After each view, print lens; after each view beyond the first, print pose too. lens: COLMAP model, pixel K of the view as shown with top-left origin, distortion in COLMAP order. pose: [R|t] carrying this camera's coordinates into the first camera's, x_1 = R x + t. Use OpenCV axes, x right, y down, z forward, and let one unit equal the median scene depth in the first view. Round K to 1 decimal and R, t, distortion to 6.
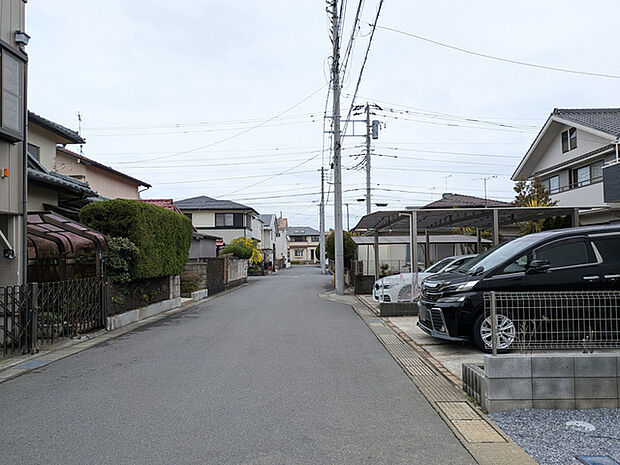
lens RADIAL K [[444.4, 0, 309.7], [0, 444.4, 233.4], [0, 0, 1]] dist [-0.002198, -0.003859]
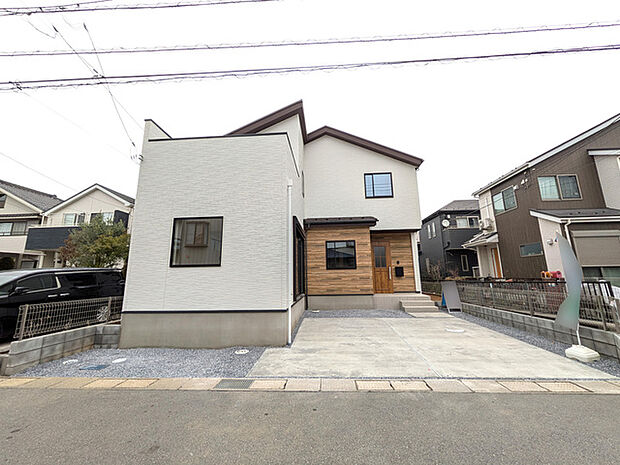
lens RADIAL K [[247.0, 0, 309.7], [0, 247.0, 230.6], [0, 0, 1]] dist [0.000988, 0.000154]
pose [[0.052269, 0.197745, 0.978859, -0.593111], [-0.040229, 0.979820, -0.195791, -0.015814], [-0.997822, -0.029145, 0.059170, -0.225557]]
